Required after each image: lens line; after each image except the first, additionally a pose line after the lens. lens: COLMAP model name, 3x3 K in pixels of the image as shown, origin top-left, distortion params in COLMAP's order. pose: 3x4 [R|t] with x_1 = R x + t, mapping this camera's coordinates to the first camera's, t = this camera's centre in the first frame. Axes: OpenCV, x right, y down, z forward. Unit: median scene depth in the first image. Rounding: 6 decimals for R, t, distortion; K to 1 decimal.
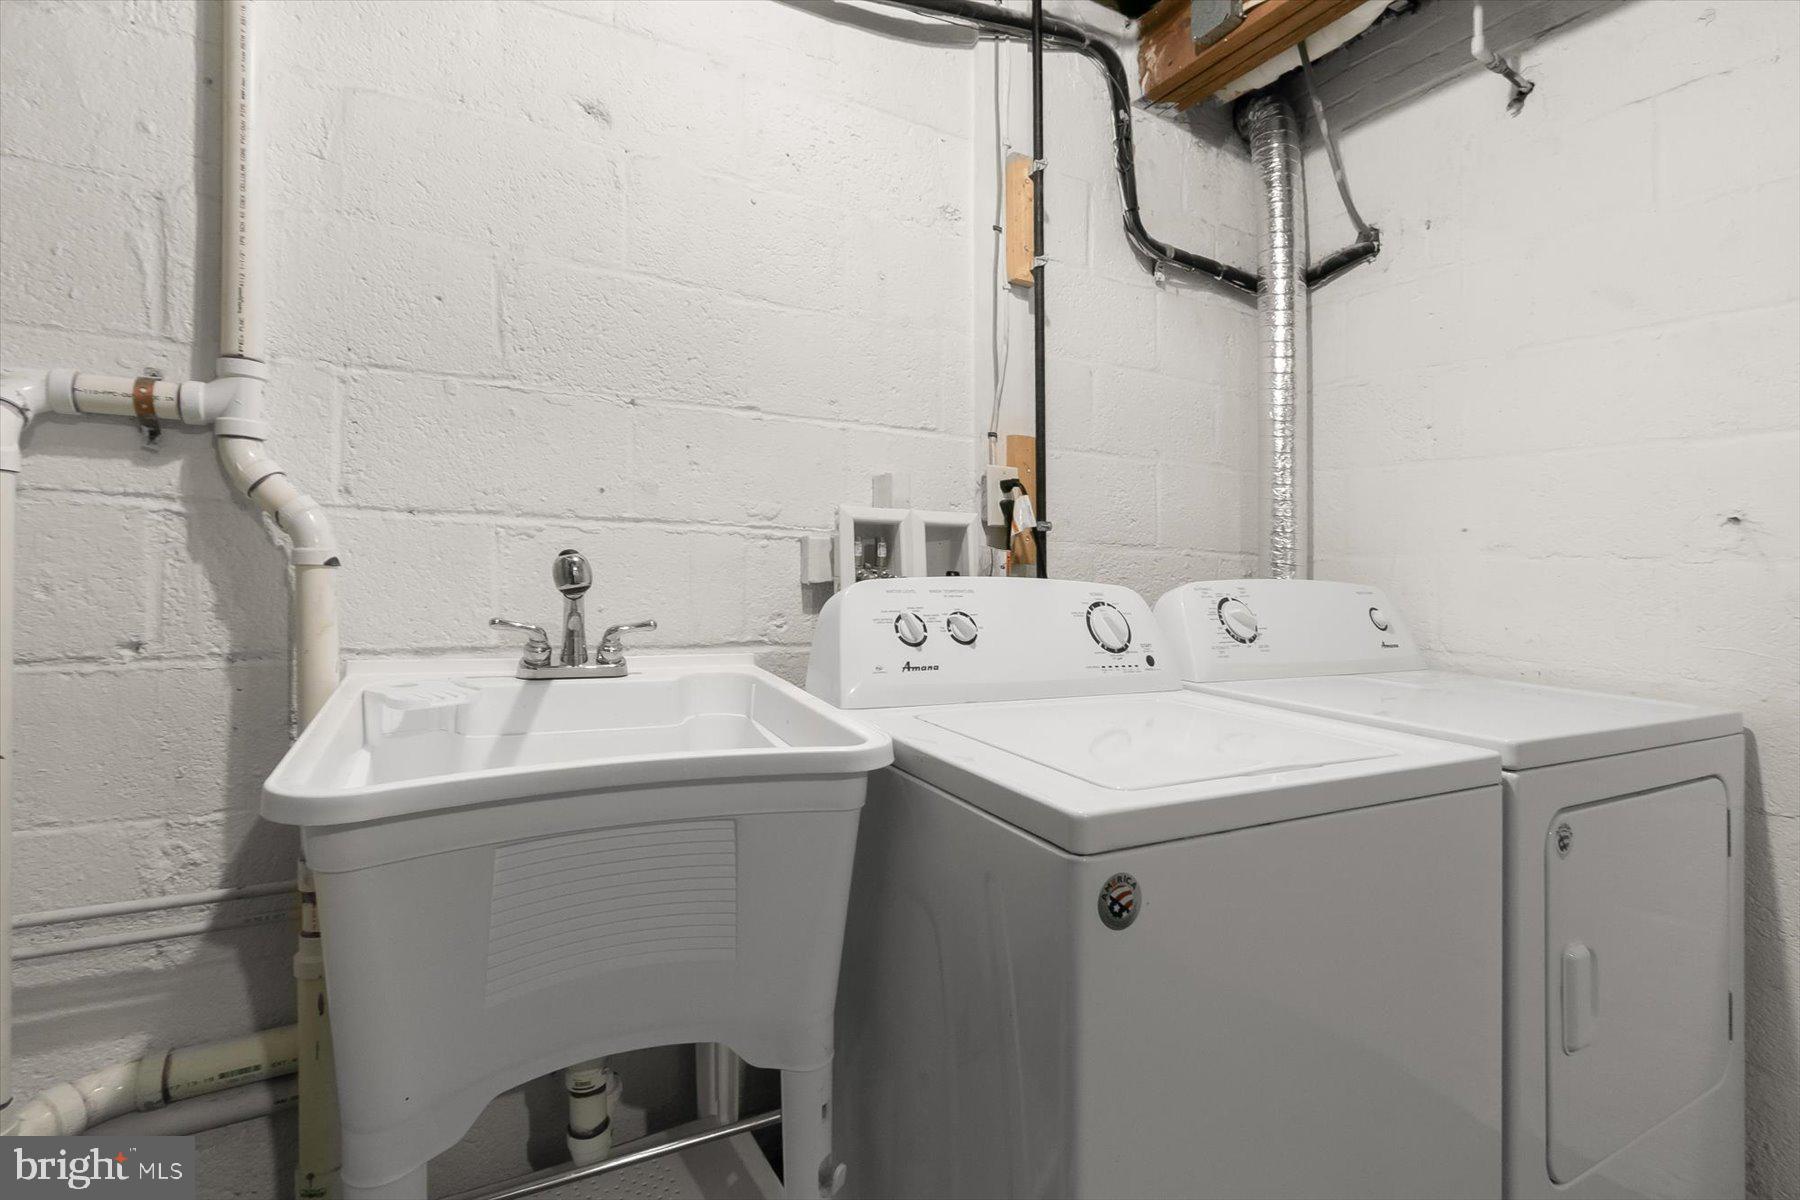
lens RADIAL K [[876.2, 0, 899.5], [0, 876.2, 581.0], [0, 0, 1]] dist [0.012160, 0.000105]
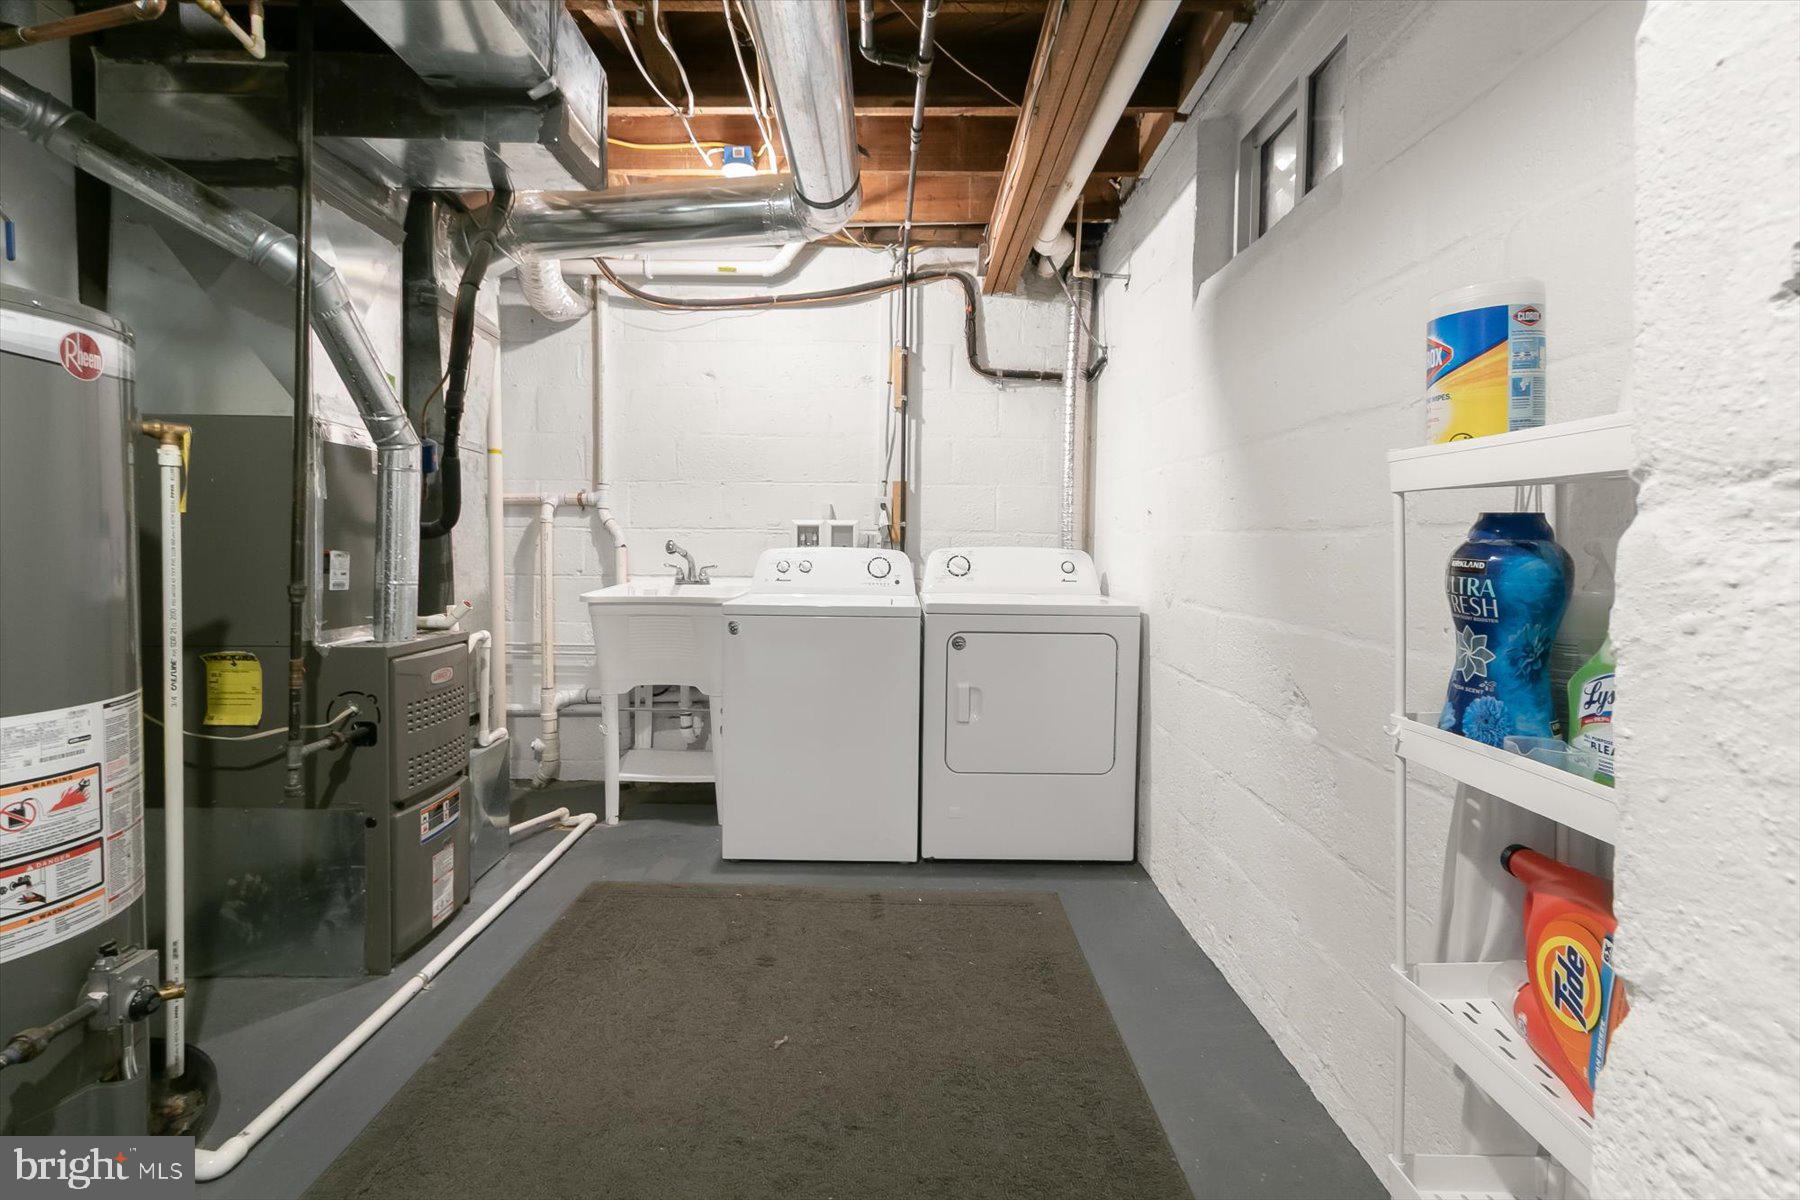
lens RADIAL K [[850.8, 0, 890.0], [0, 850.8, 601.5], [0, 0, 1]] dist [0.001796, 0.000125]
pose [[0.867621, 0.010843, -0.497108, 1.569865], [0.007070, 0.999392, 0.034137, 0.074190], [0.497176, -0.033132, 0.867017, -1.091204]]
